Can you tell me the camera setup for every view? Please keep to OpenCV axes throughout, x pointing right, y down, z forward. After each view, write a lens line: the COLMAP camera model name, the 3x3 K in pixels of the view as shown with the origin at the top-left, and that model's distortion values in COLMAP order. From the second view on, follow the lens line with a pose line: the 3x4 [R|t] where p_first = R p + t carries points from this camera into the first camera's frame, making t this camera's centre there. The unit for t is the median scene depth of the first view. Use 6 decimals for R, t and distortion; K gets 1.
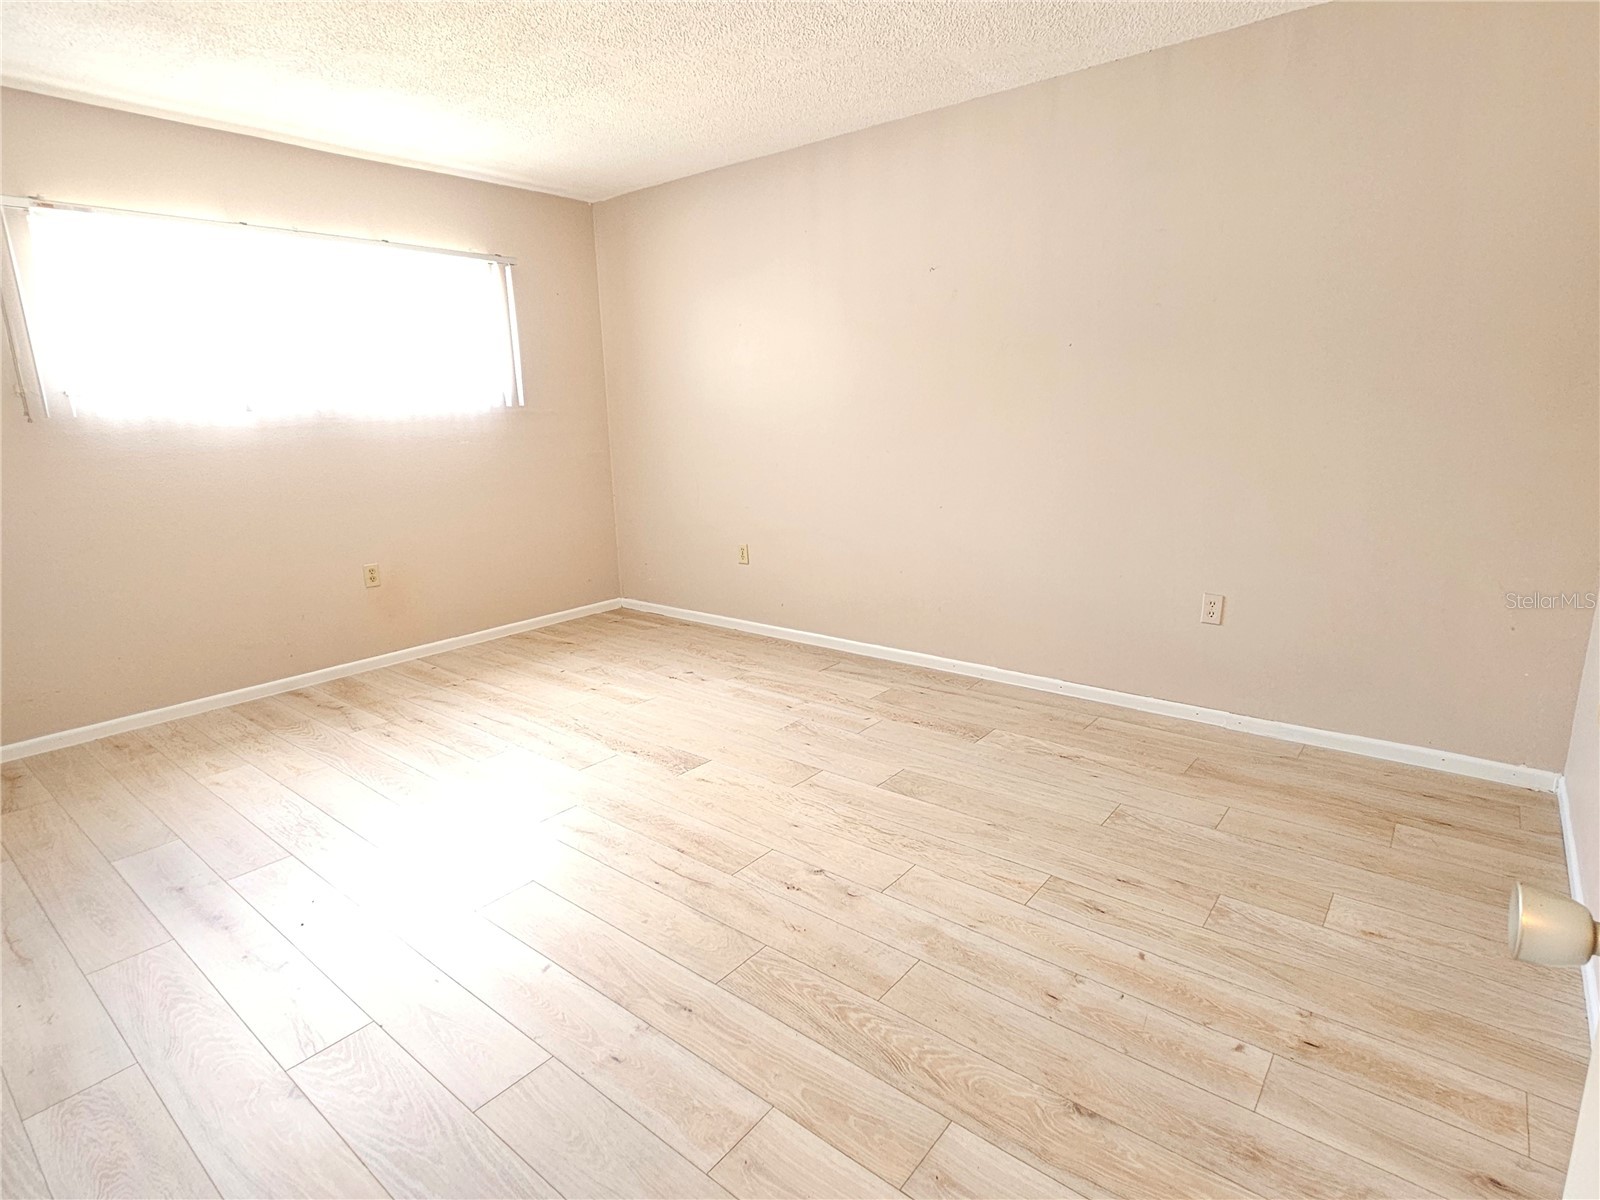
lens RADIAL K [[839.5, 0, 803.1], [0, 839.5, 592.7], [0, 0, 1]] dist [0.000989, 0.001133]
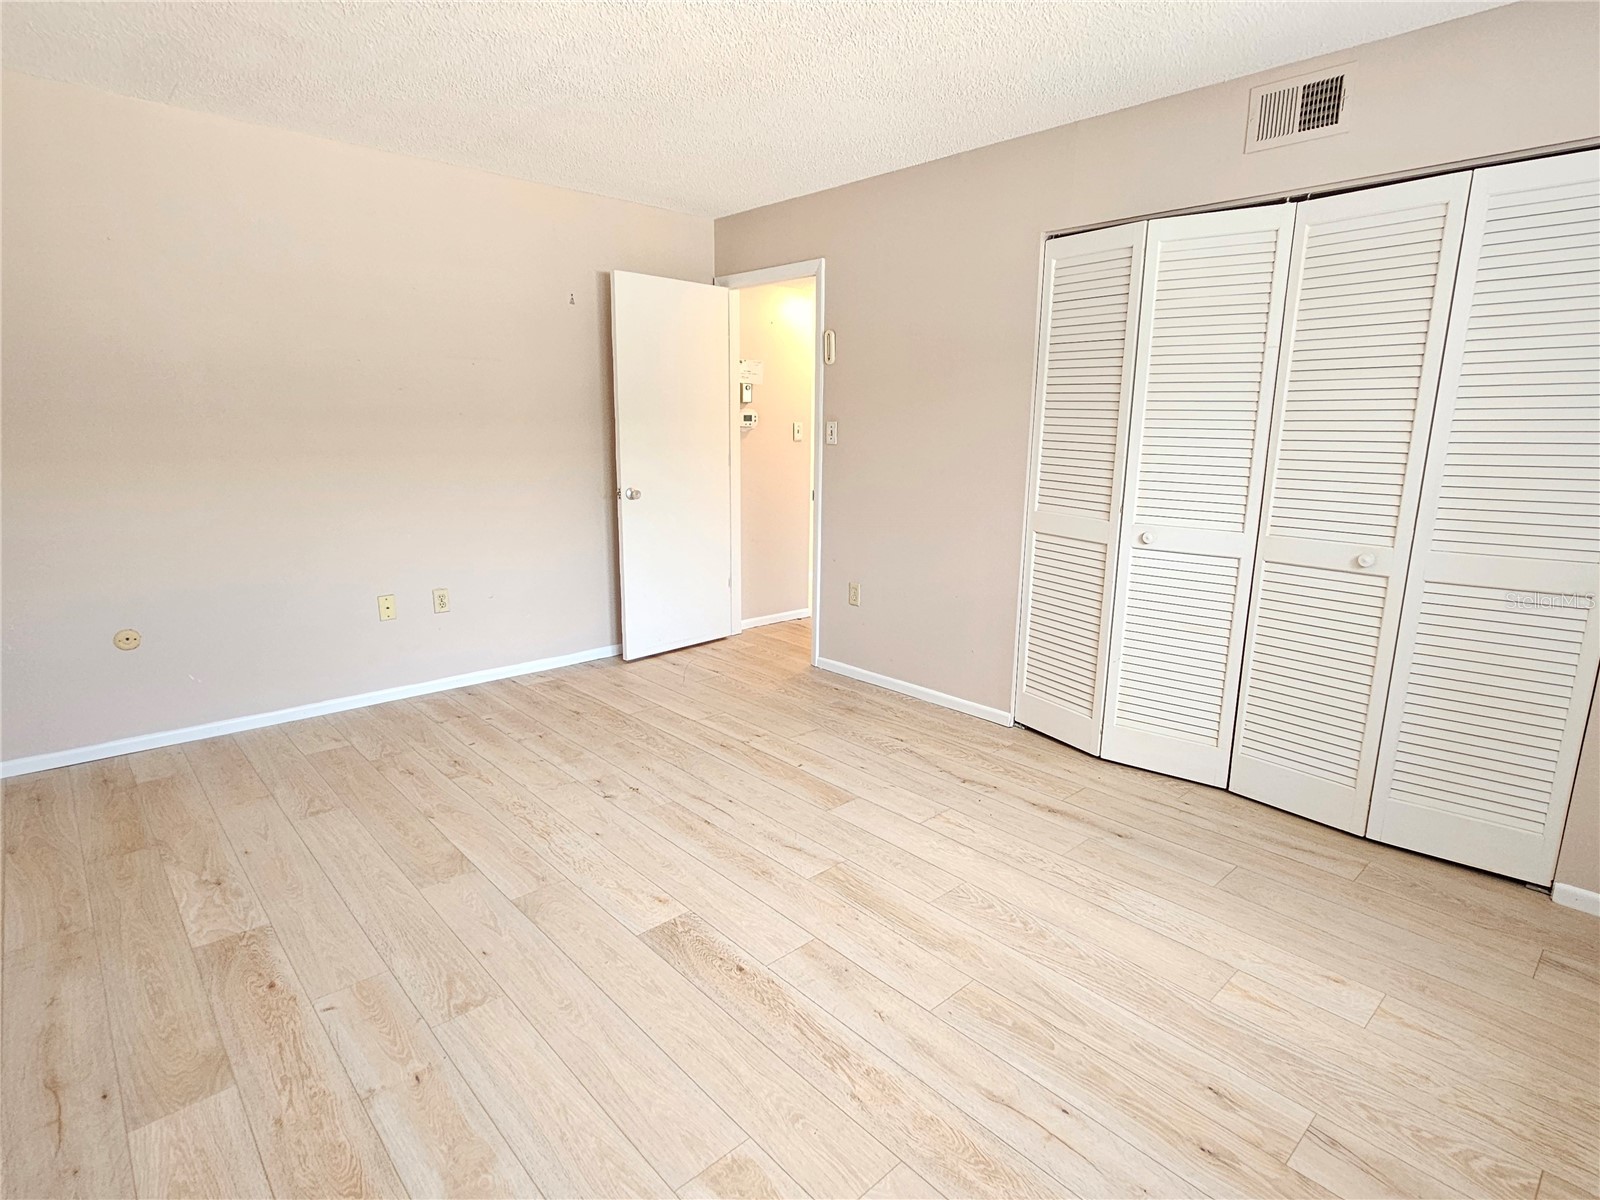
lens RADIAL K [[839.5, 0, 803.2], [0, 839.5, 593.2], [0, 0, 1]] dist [0.000989, 0.001133]
pose [[-0.989178, -0.016266, 0.145817, -0.470531], [0.045011, 0.912272, 0.407104, -0.475478], [-0.139647, 0.409262, -0.901667, 2.028337]]
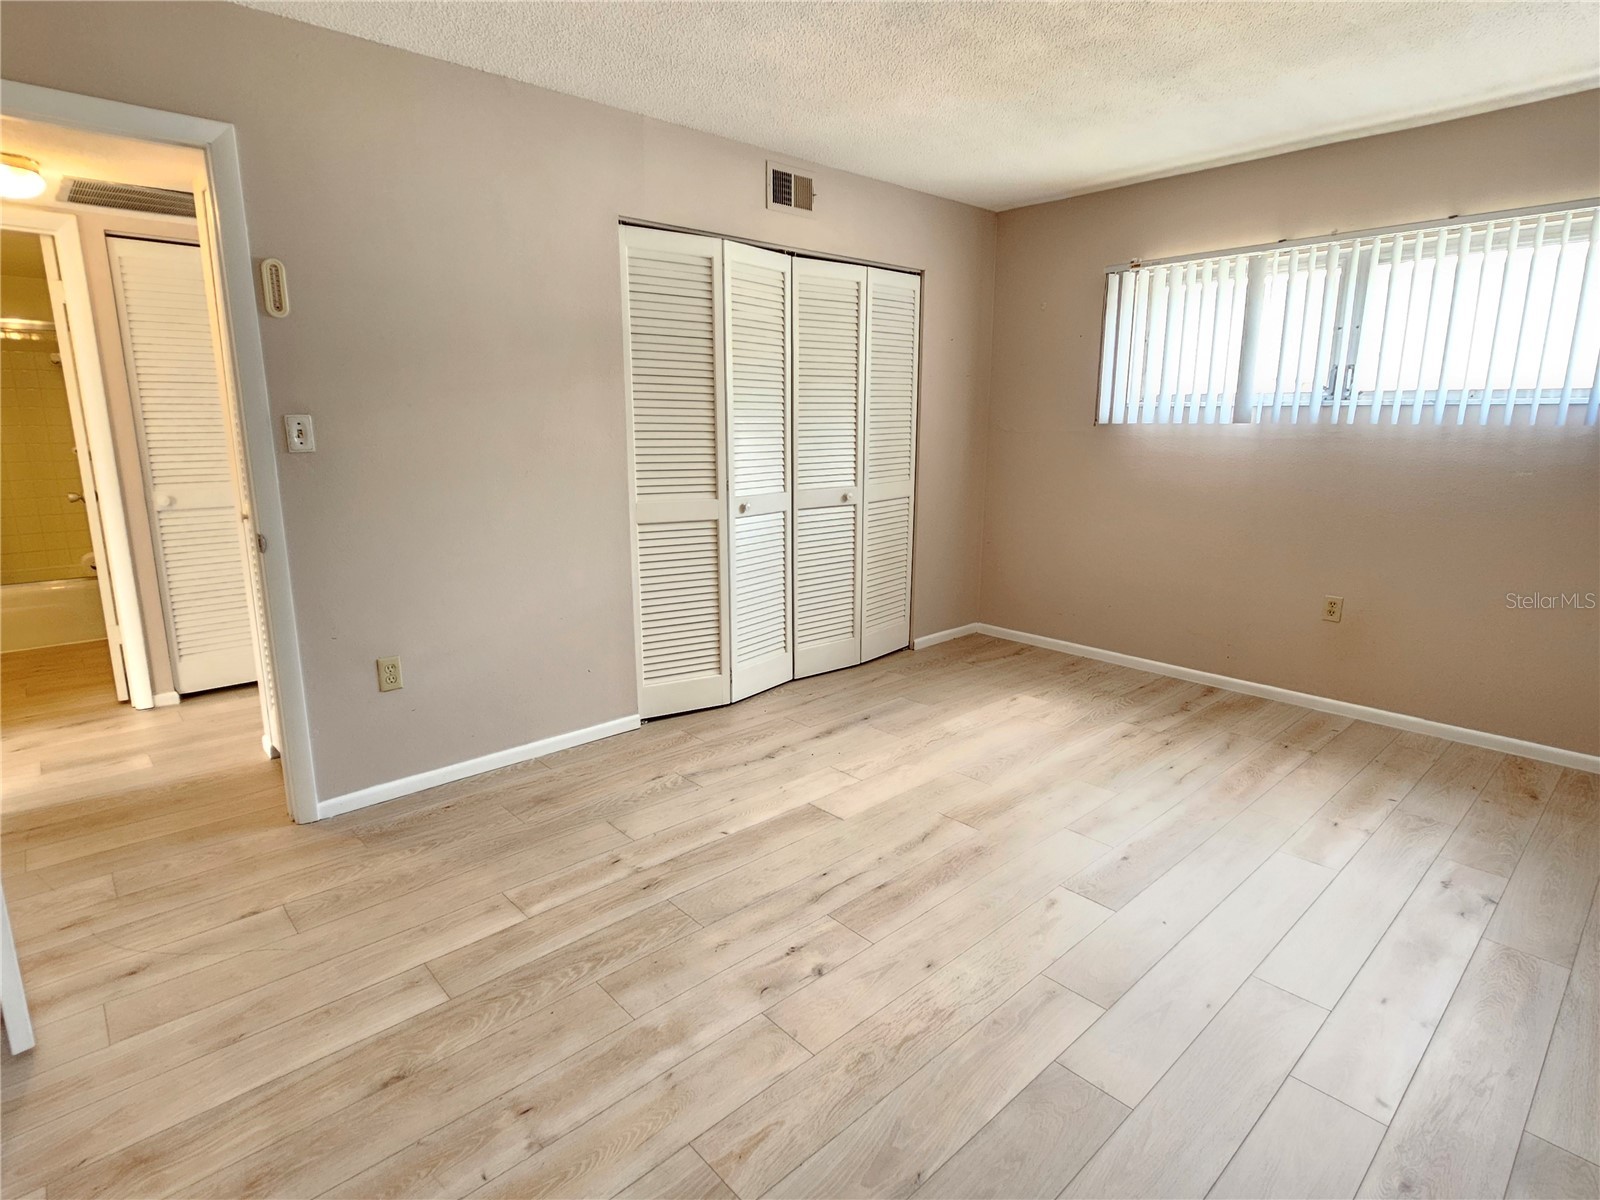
lens RADIAL K [[839.5, 0, 798.1], [0, 839.5, 594.5], [0, 0, 1]] dist [0.000989, 0.001133]
pose [[-0.149750, 0.232303, -0.961047, 0.787895], [-0.214730, 0.941166, 0.260956, -0.269408], [0.965125, 0.245444, -0.091057, 0.976390]]
